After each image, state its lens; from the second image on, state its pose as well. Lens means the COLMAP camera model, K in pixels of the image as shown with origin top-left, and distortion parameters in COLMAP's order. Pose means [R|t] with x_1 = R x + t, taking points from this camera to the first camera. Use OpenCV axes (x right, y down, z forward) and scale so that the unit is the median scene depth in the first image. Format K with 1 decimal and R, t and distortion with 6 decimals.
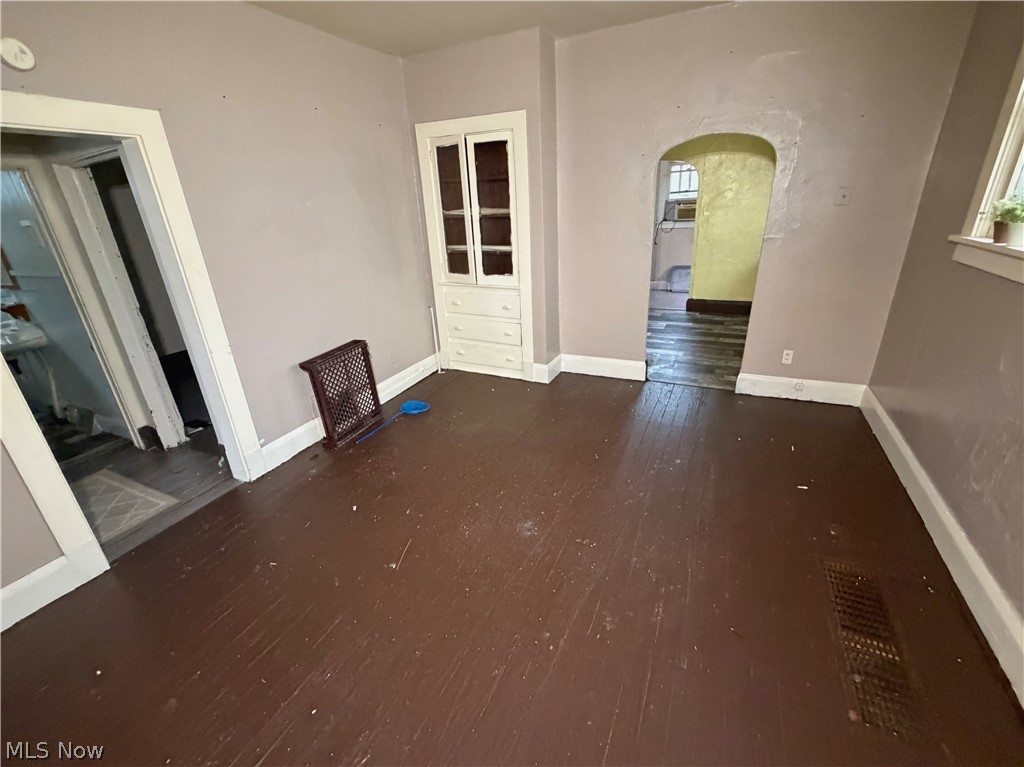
lens RADIAL K [[442.9, 0, 517.8], [0, 442.9, 388.1], [0, 0, 1]] dist [-0.010080, -0.000039]
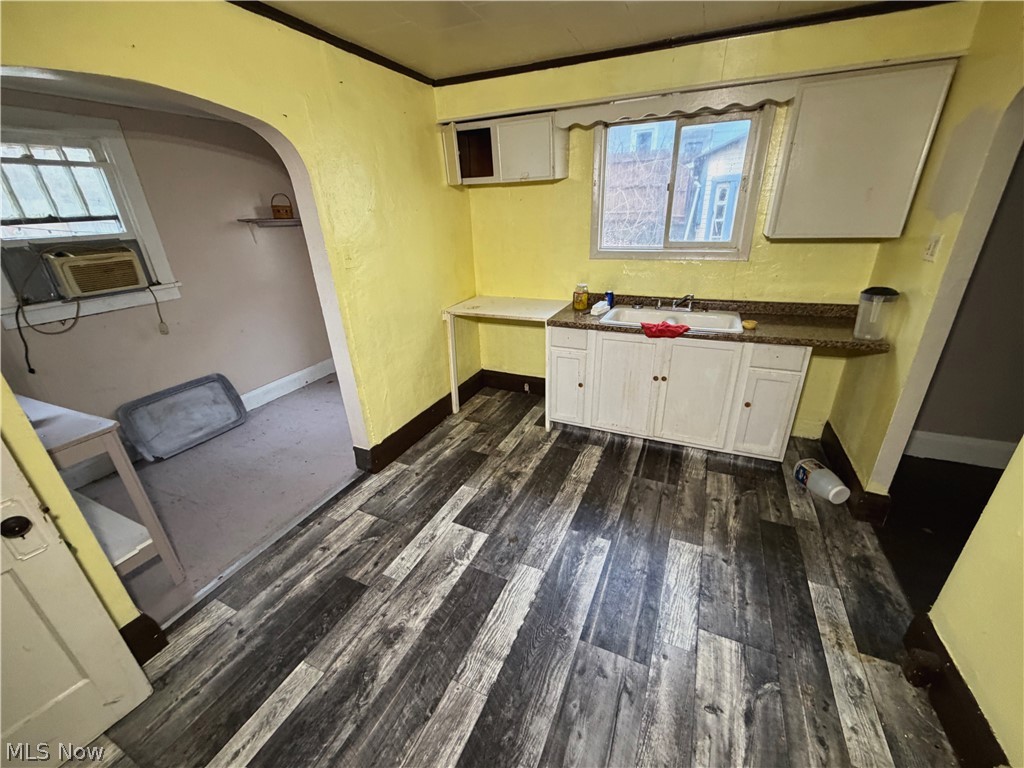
lens RADIAL K [[409.0, 0, 514.2], [0, 409.0, 385.6], [0, 0, 1]] dist [-0.008544, -0.000114]
pose [[-0.011901, -0.351113, 0.936257, 0.016728], [0.416421, 0.849526, 0.323880, -0.276820], [-0.909094, 0.393732, 0.136101, 0.658273]]
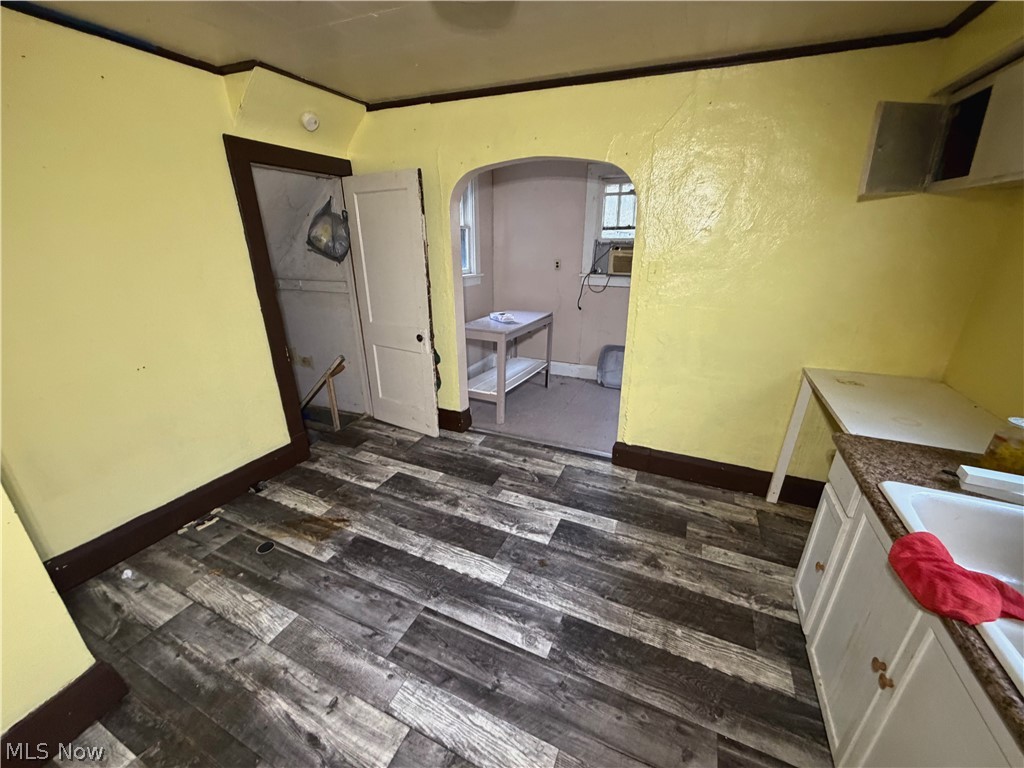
lens RADIAL K [[409.0, 0, 514.2], [0, 409.0, 385.6], [0, 0, 1]] dist [-0.008544, -0.000114]
pose [[0.998446, 0.034969, 0.043393, 0.208613], [-0.033624, 0.998943, -0.031351, -0.206855], [-0.044444, 0.029844, 0.998566, 0.455879]]
